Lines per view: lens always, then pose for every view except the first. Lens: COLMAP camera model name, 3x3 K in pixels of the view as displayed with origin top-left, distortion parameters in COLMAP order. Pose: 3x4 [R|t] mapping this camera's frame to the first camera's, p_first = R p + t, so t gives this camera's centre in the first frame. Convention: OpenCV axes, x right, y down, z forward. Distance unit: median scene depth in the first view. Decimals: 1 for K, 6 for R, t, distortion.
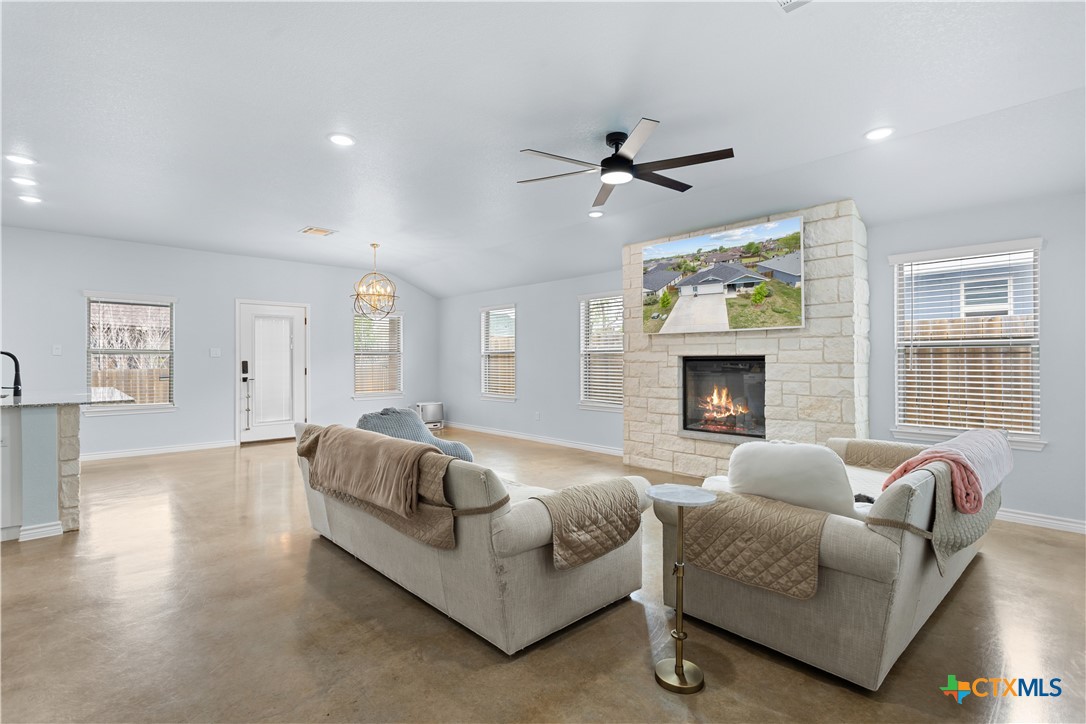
lens RADIAL K [[520.0, 0, 550.8], [0, 520.0, 356.9], [0, 0, 1]] dist [0.002953, 0.004553]
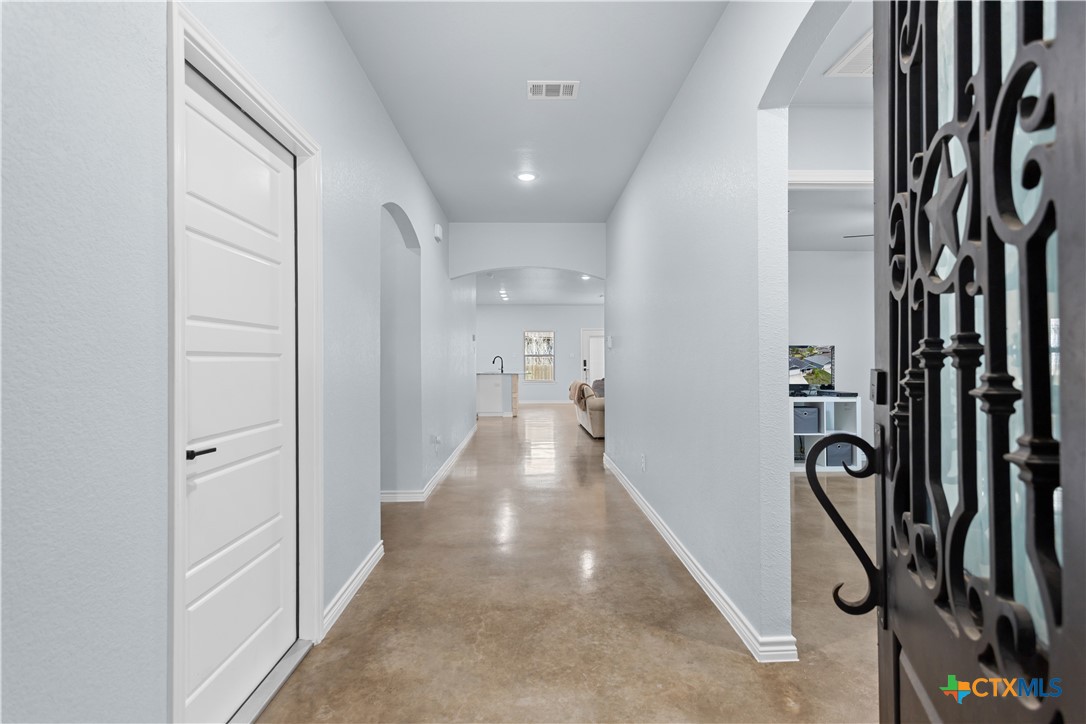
lens RADIAL K [[520.0, 0, 540.8], [0, 520.0, 364.2], [0, 0, 1]] dist [0.002953, 0.004553]
pose [[0.748323, 0.008771, -0.663277, 0.568164], [-0.001279, 0.999930, 0.011780, 0.001024], [0.663334, -0.007966, 0.748281, -0.546100]]
